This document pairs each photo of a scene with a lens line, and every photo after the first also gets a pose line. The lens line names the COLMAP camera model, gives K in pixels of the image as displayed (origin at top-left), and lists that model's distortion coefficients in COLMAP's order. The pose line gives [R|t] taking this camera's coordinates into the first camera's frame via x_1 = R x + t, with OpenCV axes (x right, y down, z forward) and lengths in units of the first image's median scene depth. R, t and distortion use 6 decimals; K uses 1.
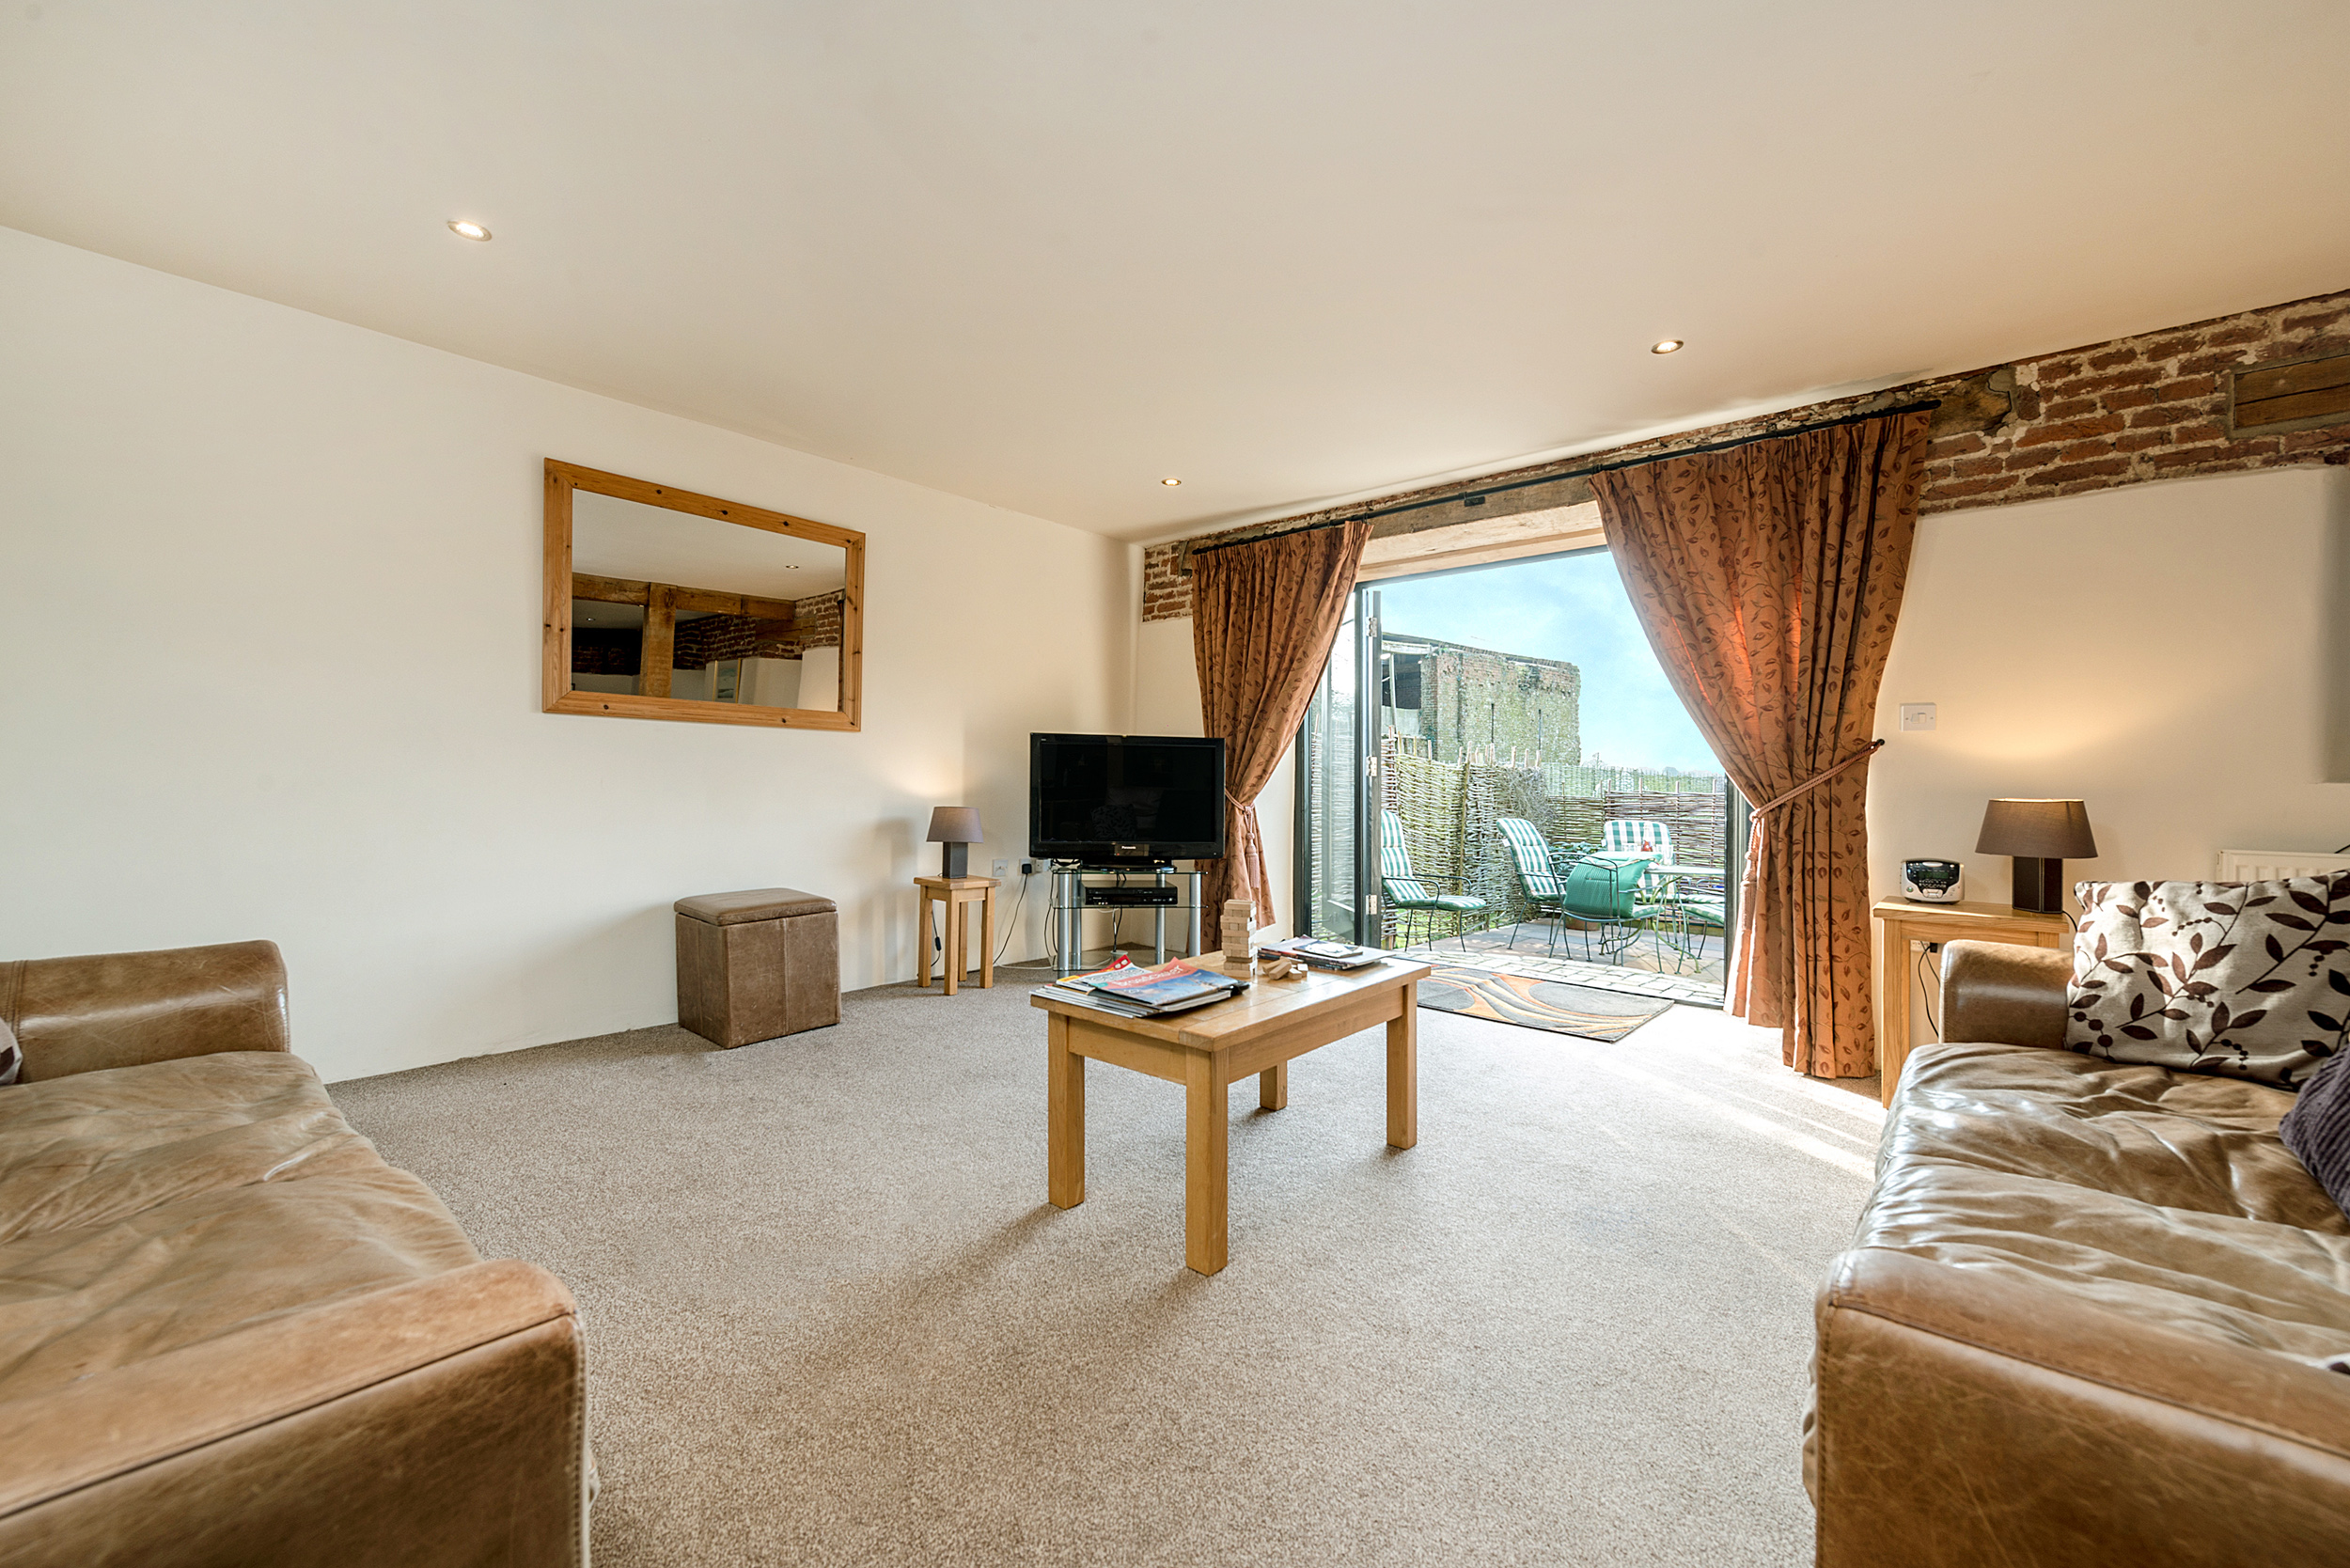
lens RADIAL K [[927.7, 0, 1164.2], [0, 927.7, 780.7], [0, 0, 1]] dist [0.012071, -0.000886]
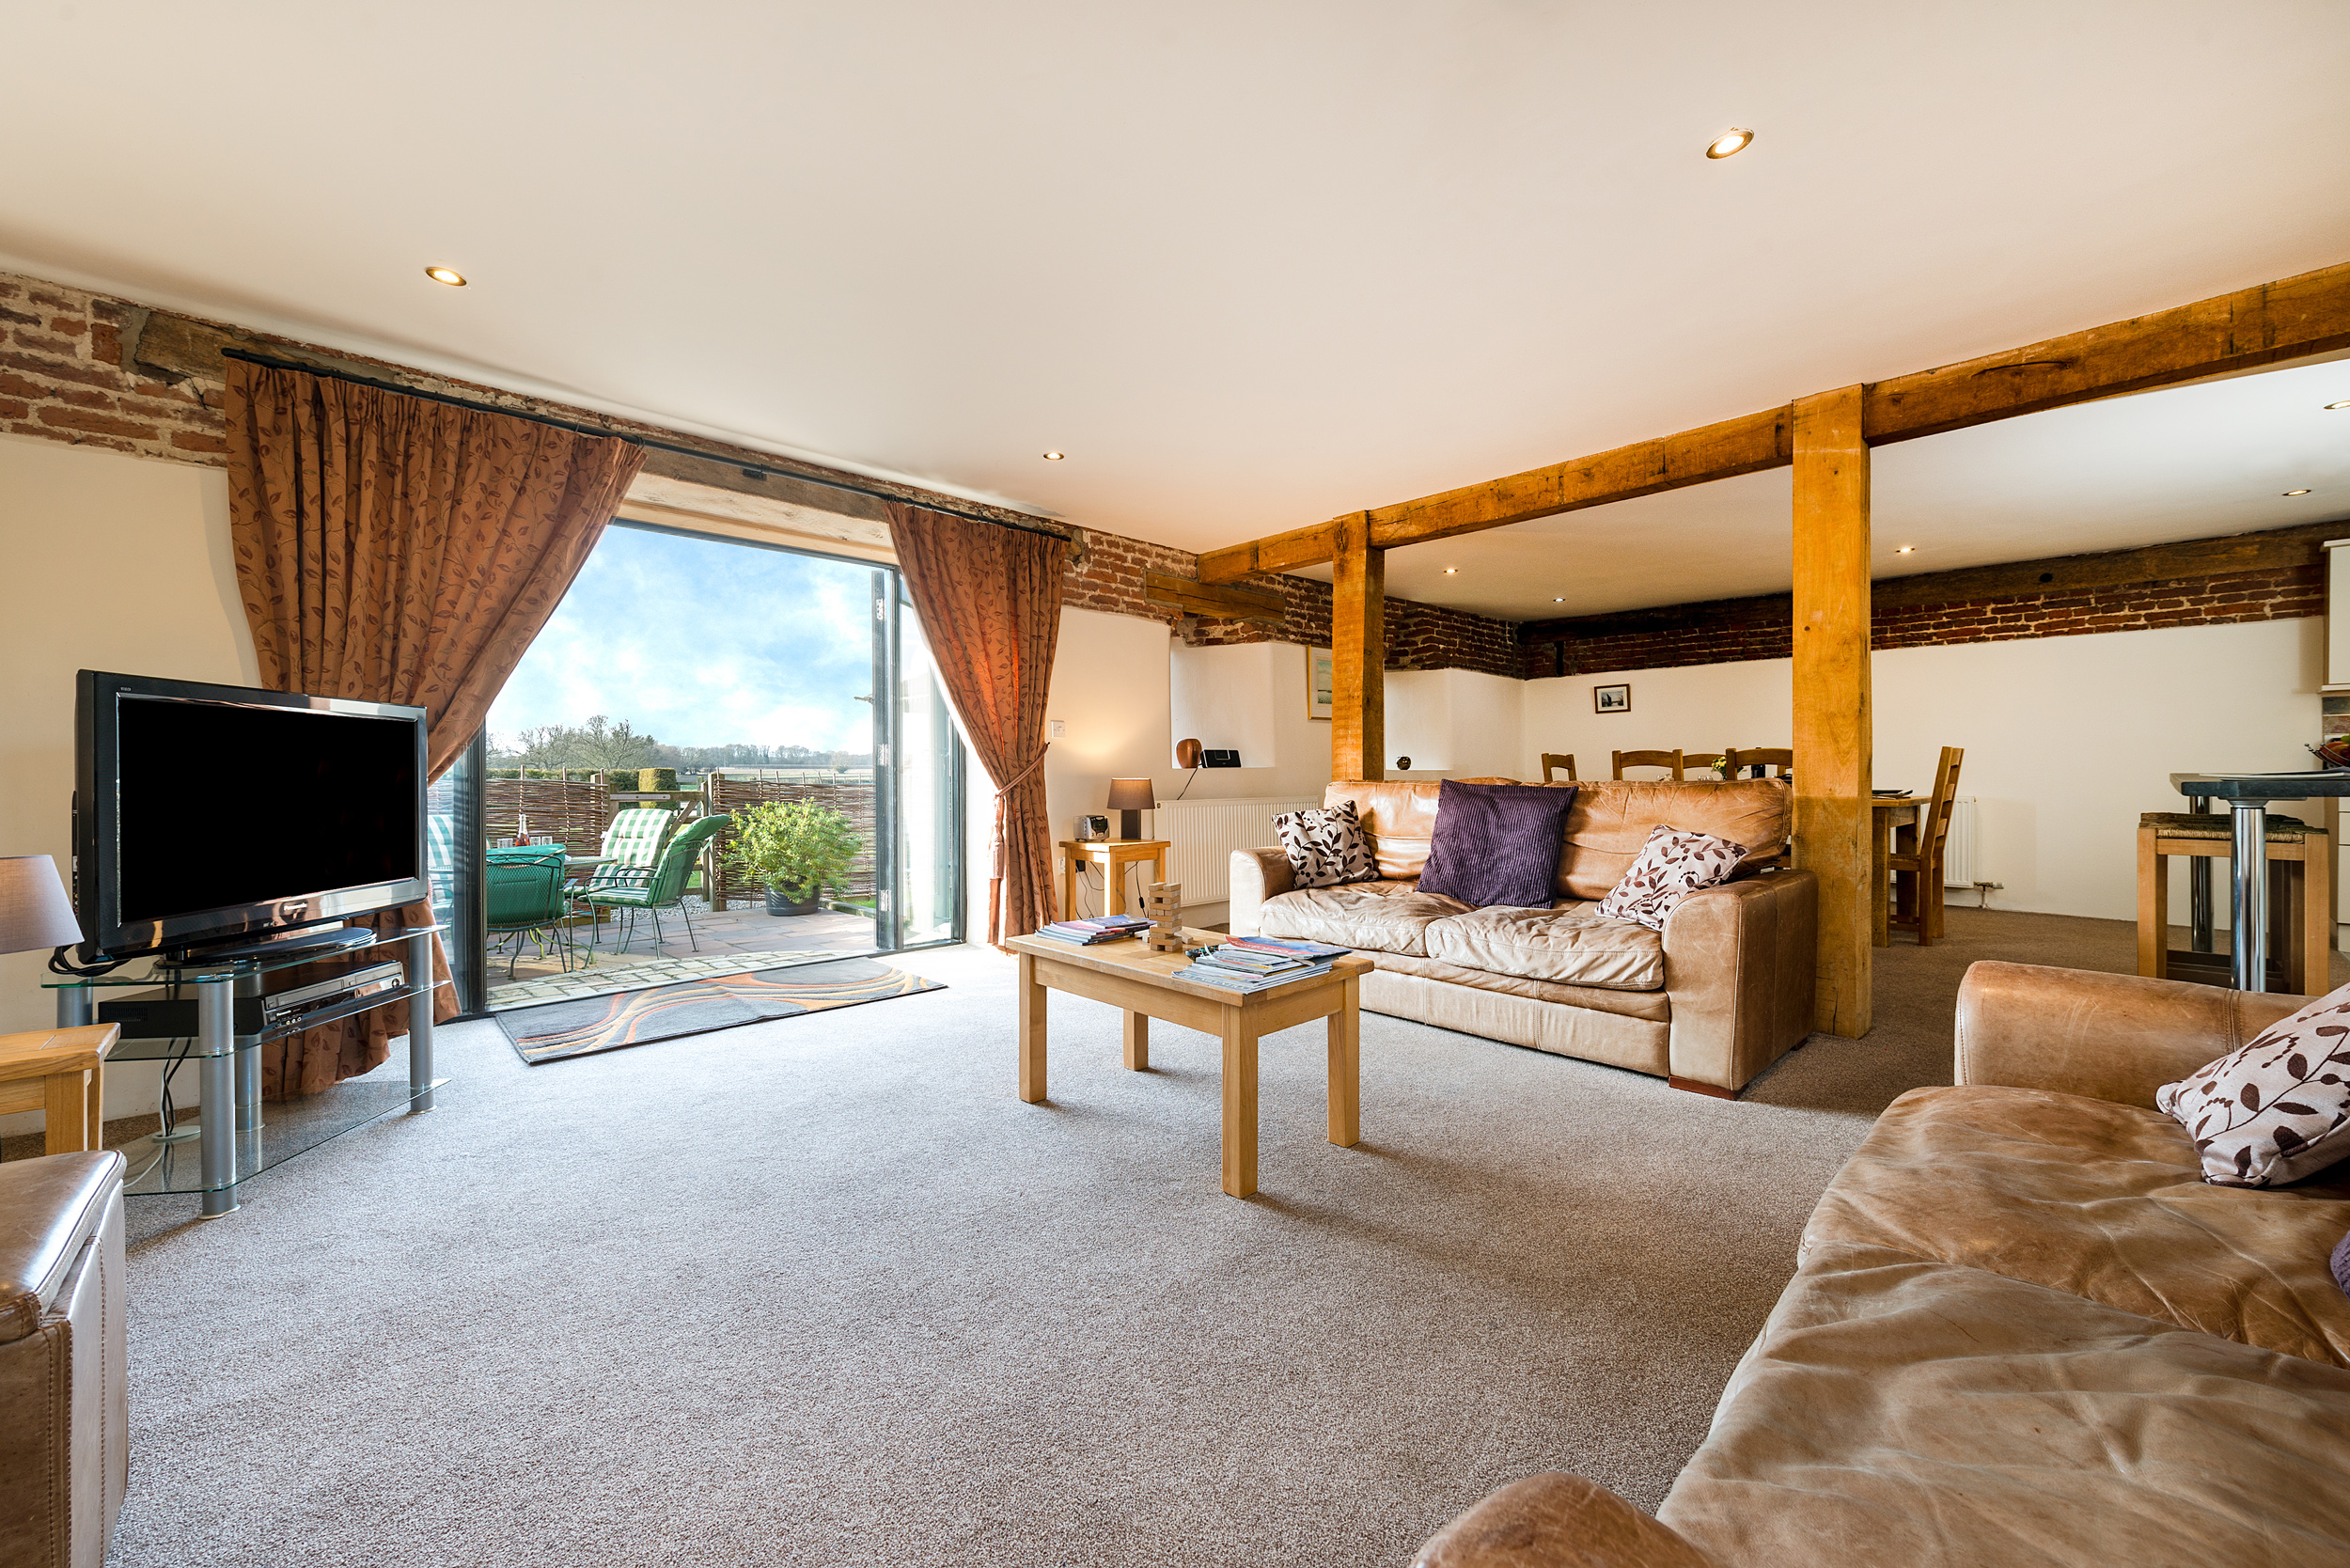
lens RADIAL K [[927.7, 0, 1164.2], [0, 927.7, 780.7], [0, 0, 1]] dist [0.012071, -0.000886]
pose [[0.089200, -0.020090, 0.995811, -0.710350], [0.001301, 0.999798, 0.020053, -0.010212], [-0.996013, -0.000493, 0.089208, 0.617721]]
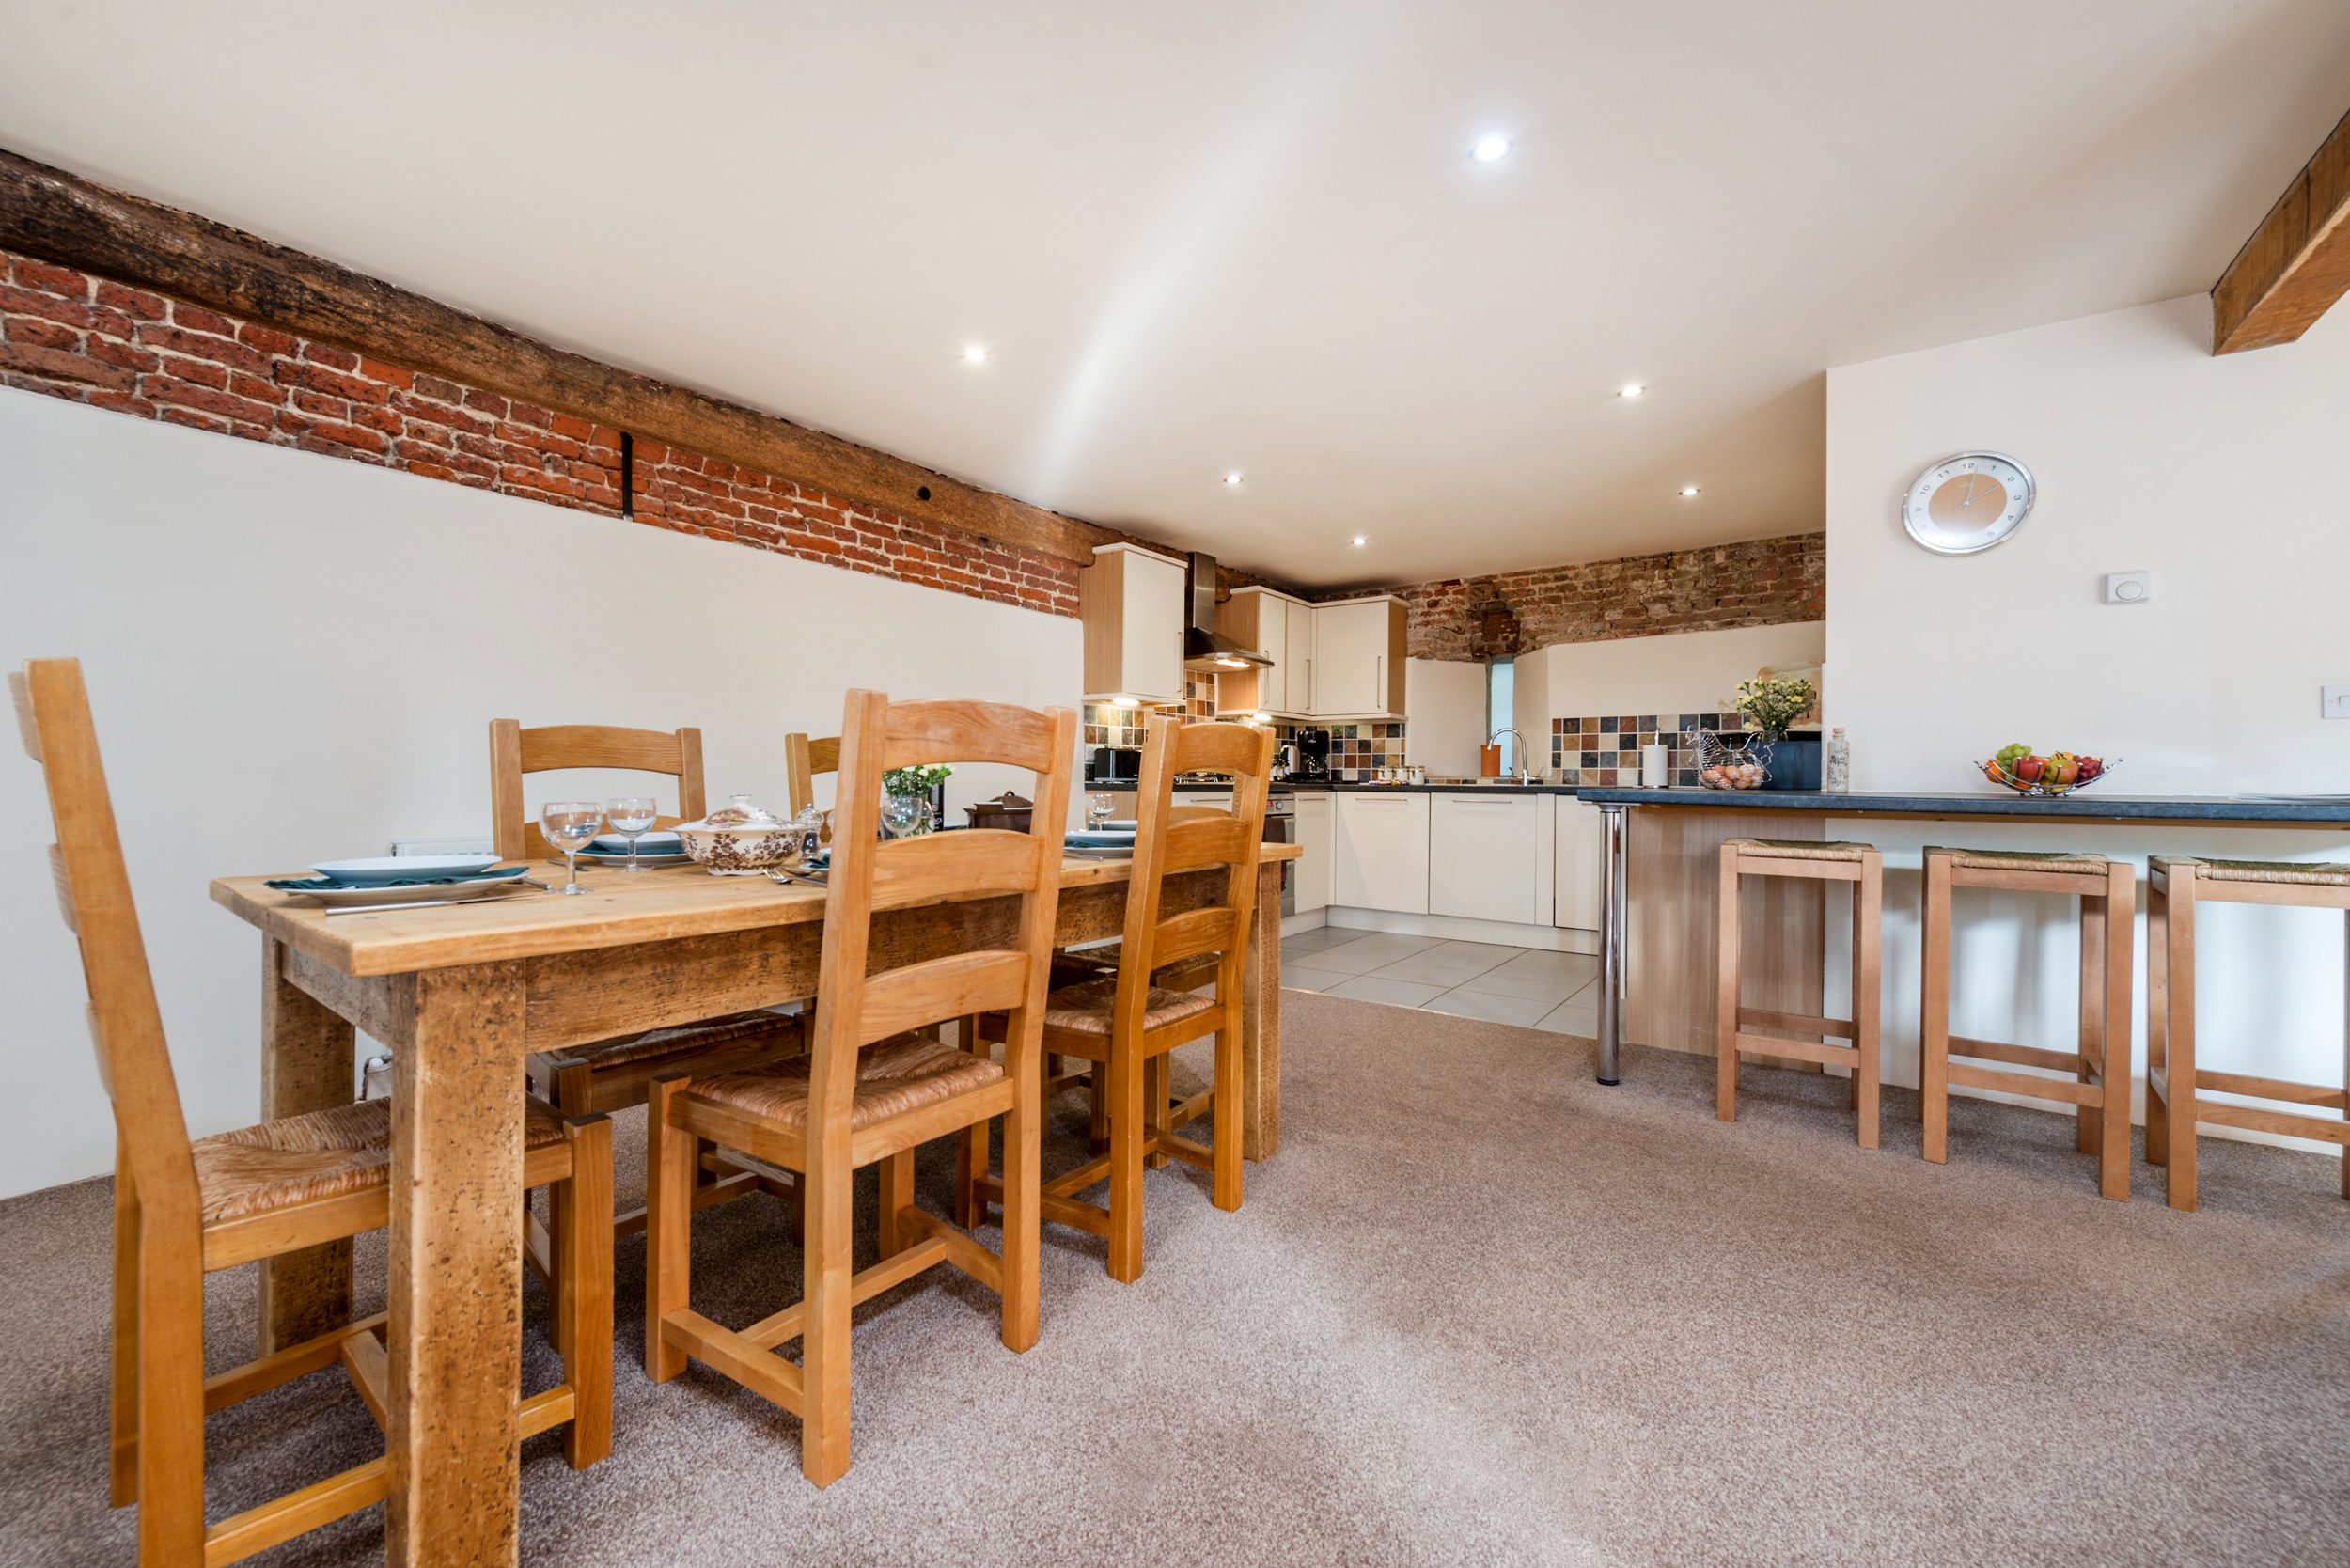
lens RADIAL K [[915.9, 0, 1174.5], [0, 915.9, 776.5], [0, 0, 1]] dist [0.018038, -0.008278]
pose [[-0.993905, -0.015767, -0.109109, 1.038062], [-0.015207, 0.999867, -0.005965, 0.005099], [0.109188, -0.004270, -0.994012, 0.300924]]
